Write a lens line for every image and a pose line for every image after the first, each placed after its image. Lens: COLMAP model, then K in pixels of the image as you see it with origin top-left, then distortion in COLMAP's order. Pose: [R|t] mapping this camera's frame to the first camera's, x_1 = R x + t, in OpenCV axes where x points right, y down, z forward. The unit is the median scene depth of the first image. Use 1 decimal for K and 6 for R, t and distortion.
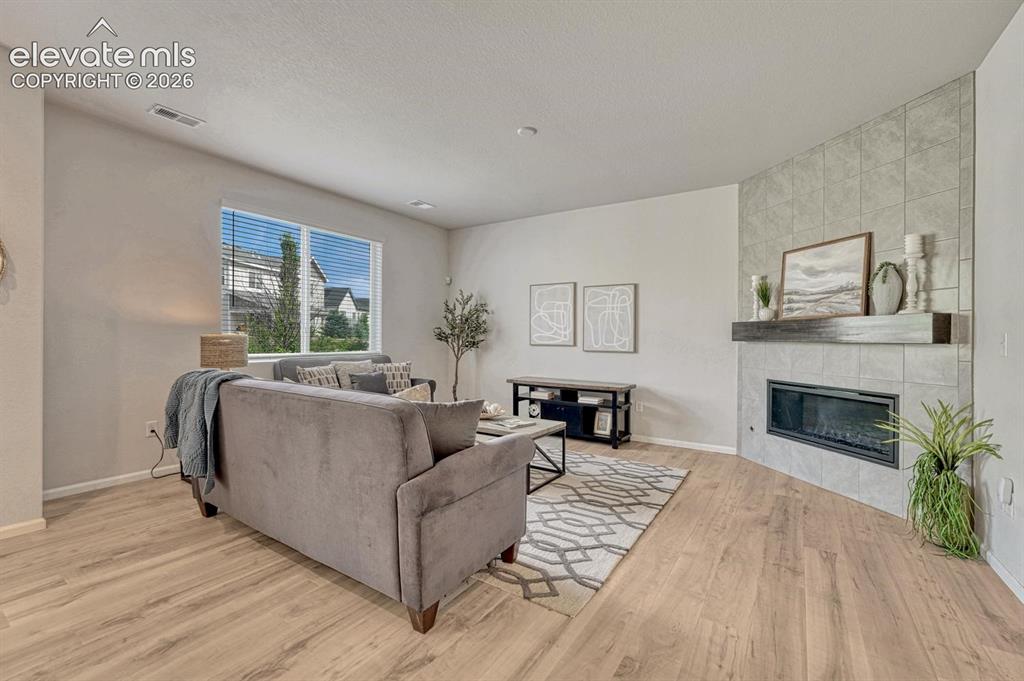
lens RADIAL K [[435.7, 0, 512.0], [0, 435.7, 340.5], [0, 0, 1]] dist [-0.001013, 0.000129]
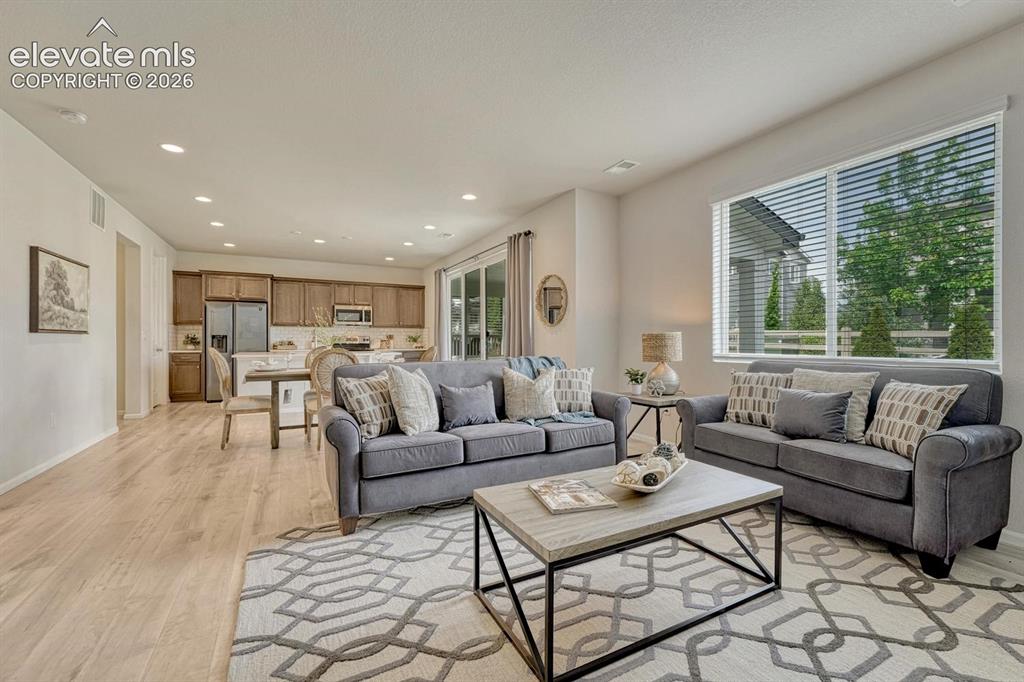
lens RADIAL K [[435.7, 0, 512.0], [0, 435.7, 341.0], [0, 0, 1]] dist [-0.001013, 0.000129]
pose [[-0.485912, -0.005735, -0.873989, 0.815243], [-0.009589, 0.999953, -0.001230, 0.025351], [0.873955, 0.007783, -0.485944, 2.059507]]
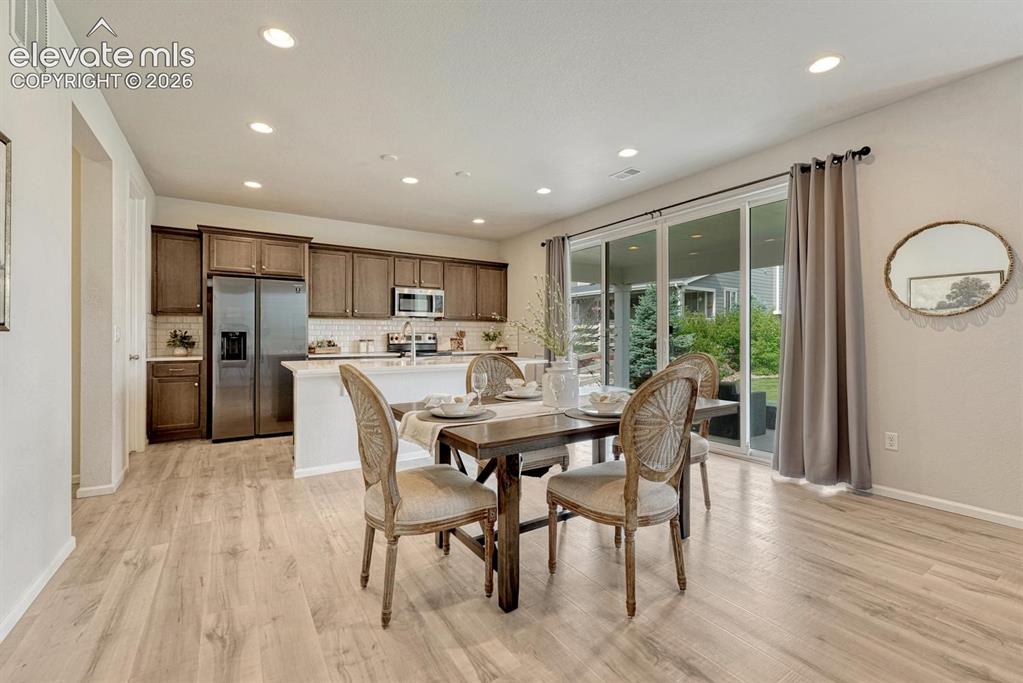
lens RADIAL K [[441.1, 0, 511.2], [0, 441.1, 336.6], [0, 0, 1]] dist [0.001477, 0.000136]
pose [[-0.399659, -0.005974, -0.916644, 0.333547], [-0.007754, 0.999965, -0.003136, 0.015843], [0.916631, 0.005854, -0.399691, 0.374345]]
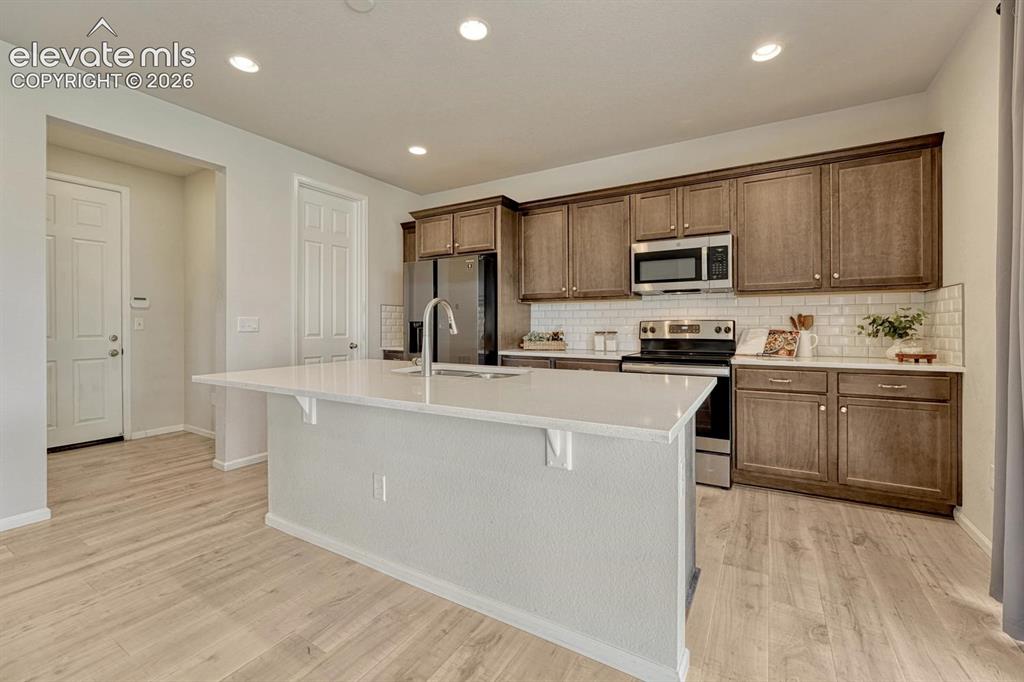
lens RADIAL K [[422.3, 0, 509.0], [0, 422.3, 323.0], [0, 0, 1]] dist [-0.010035, 0.000135]
pose [[-0.999206, -0.002732, -0.039753, -1.490890], [-0.002877, 0.999989, 0.003597, -0.007657], [0.039743, 0.003709, -0.999203, 0.143739]]
